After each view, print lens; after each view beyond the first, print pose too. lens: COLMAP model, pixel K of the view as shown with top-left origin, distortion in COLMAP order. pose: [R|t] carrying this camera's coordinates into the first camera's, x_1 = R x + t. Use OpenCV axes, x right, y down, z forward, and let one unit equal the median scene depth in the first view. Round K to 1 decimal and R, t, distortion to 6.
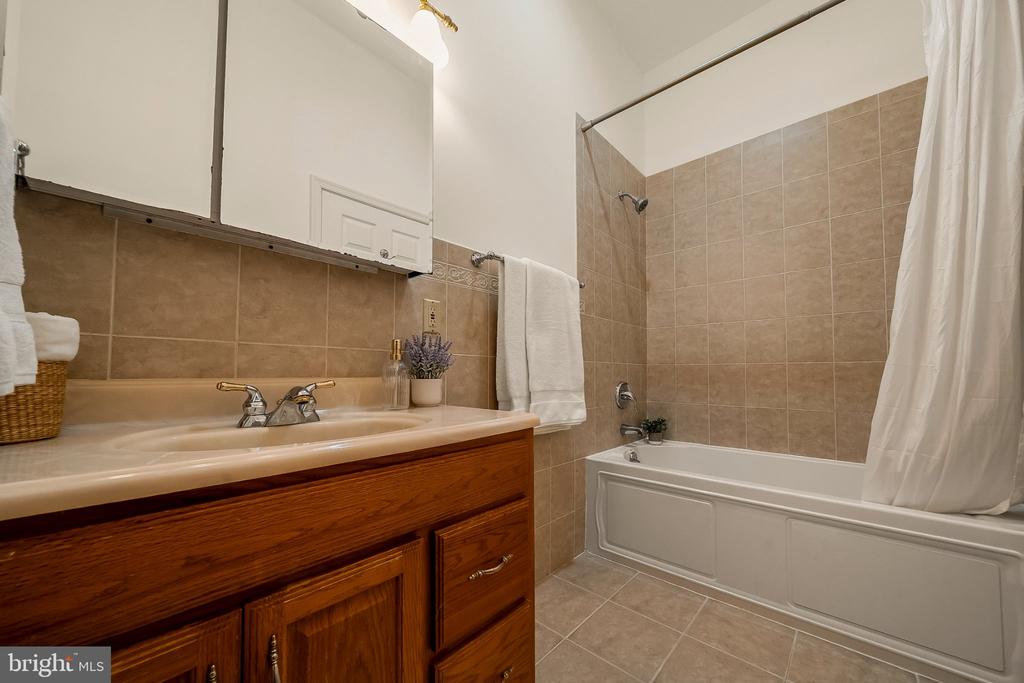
lens RADIAL K [[372.6, 0, 526.8], [0, 372.6, 359.8], [0, 0, 1]] dist [-0.001937, -0.000157]
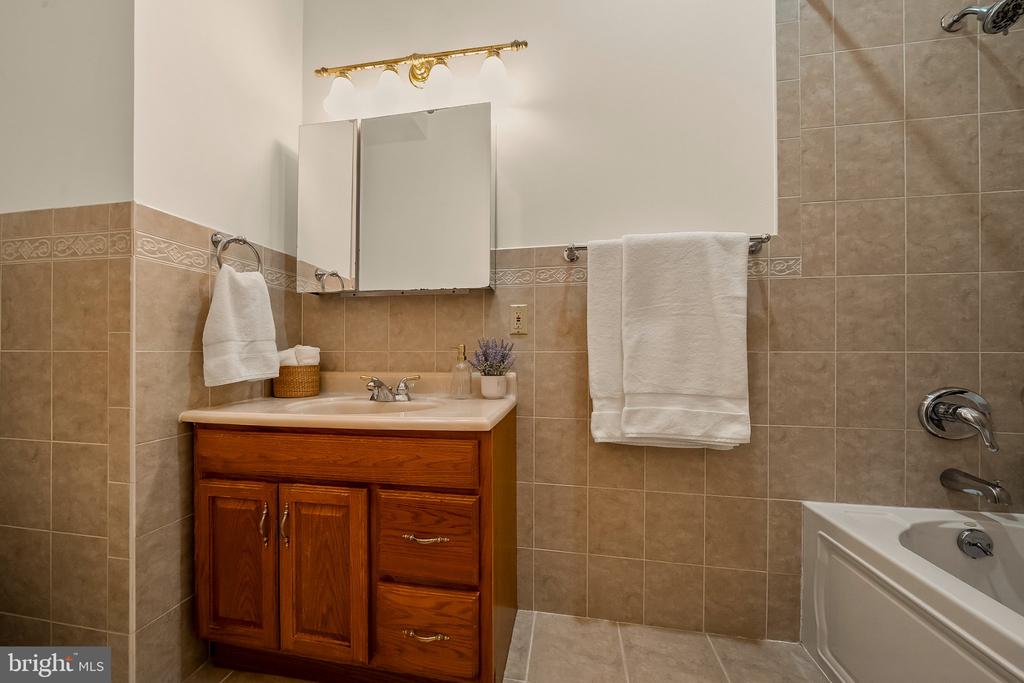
lens RADIAL K [[350.5, 0, 510.6], [0, 350.5, 352.5], [0, 0, 1]] dist [-0.001190, -0.000214]
pose [[0.526314, -0.003213, -0.850284, 0.684017], [0.033965, 0.999274, 0.017248, -0.037375], [0.849612, -0.037957, 0.526041, 0.444448]]
